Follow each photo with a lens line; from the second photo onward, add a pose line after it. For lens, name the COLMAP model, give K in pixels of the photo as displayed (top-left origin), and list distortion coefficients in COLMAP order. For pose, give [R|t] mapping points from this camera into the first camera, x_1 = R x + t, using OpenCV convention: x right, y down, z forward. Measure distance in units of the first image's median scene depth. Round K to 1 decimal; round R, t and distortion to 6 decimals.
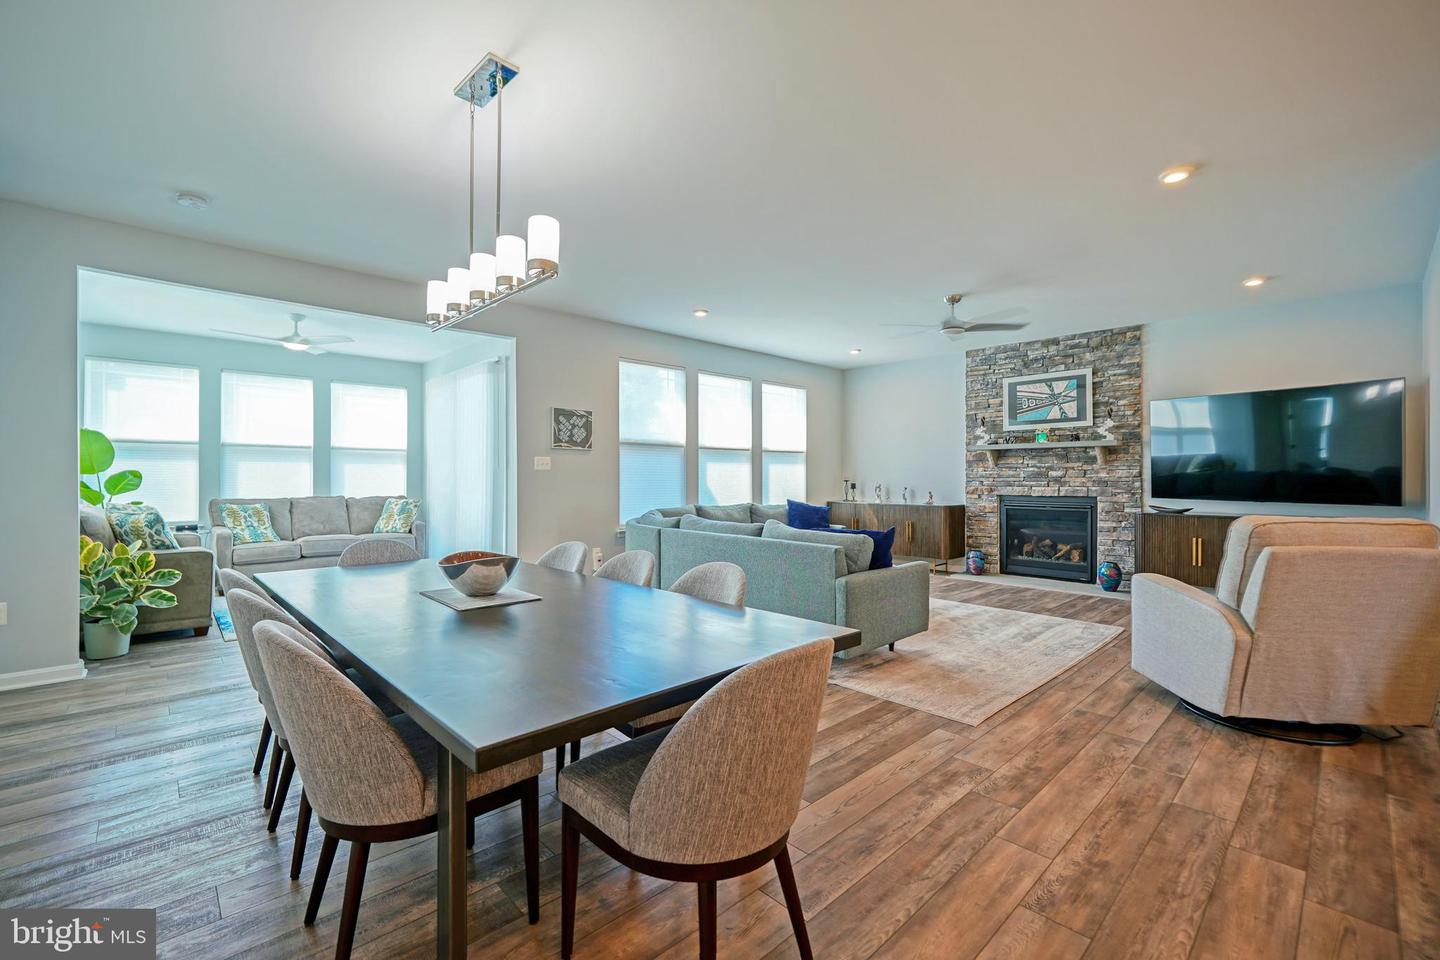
lens RADIAL K [[609.0, 0, 715.2], [0, 609.0, 475.1], [0, 0, 1]] dist [-0.005168, 0.003204]
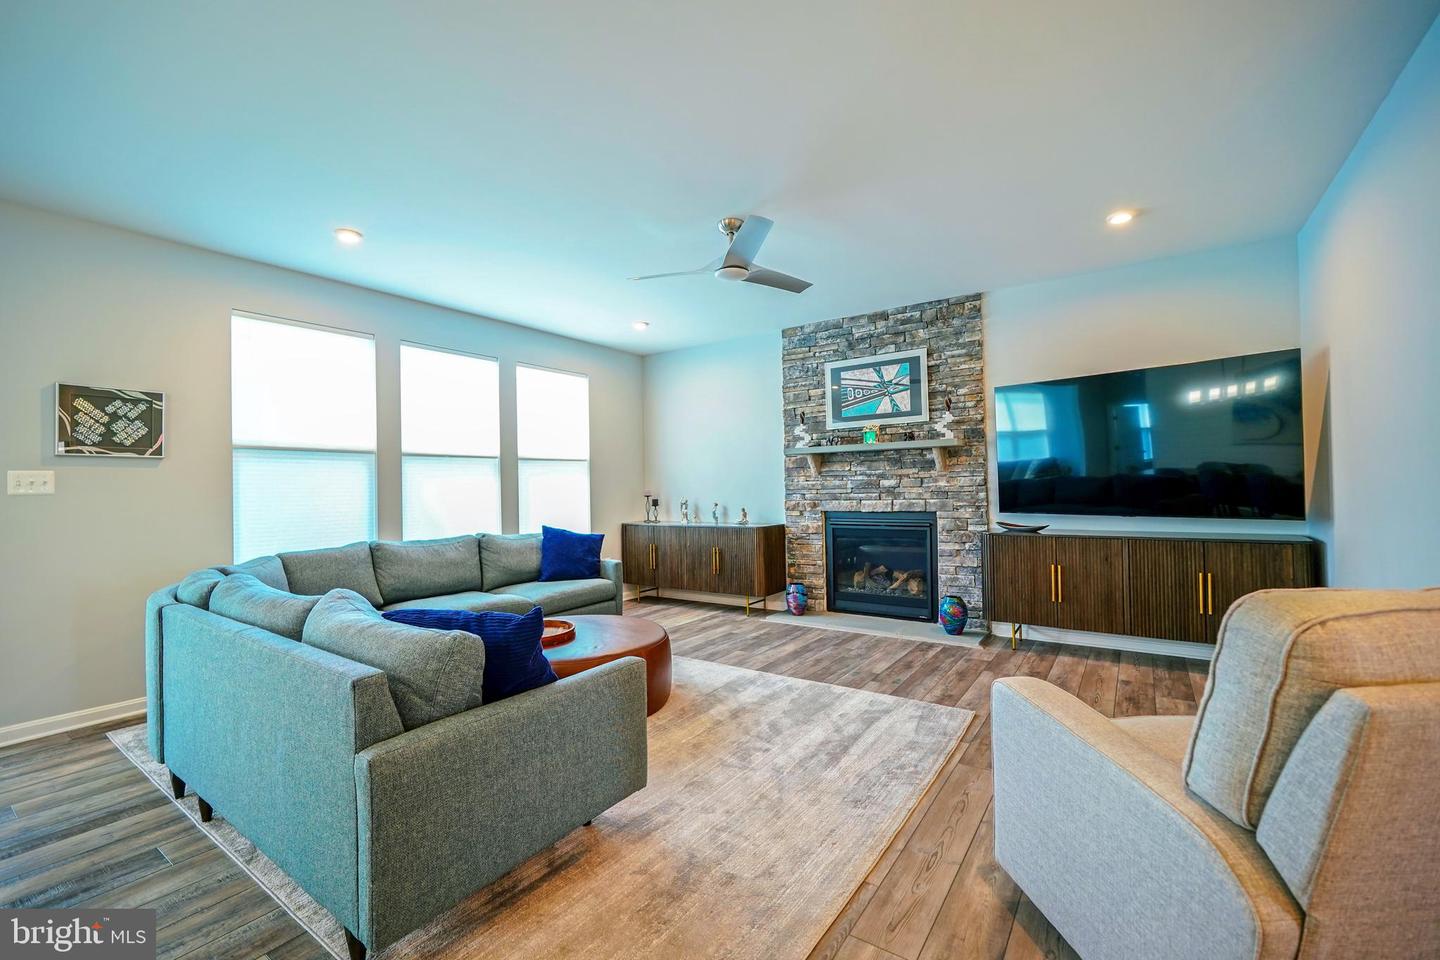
lens RADIAL K [[609.0, 0, 710.3], [0, 609.0, 477.5], [0, 0, 1]] dist [-0.005168, 0.003204]
pose [[0.980166, -0.016582, 0.197484, 0.186763], [0.019548, 0.999723, -0.013077, -0.003764], [-0.197212, 0.016678, 0.980219, 0.285219]]
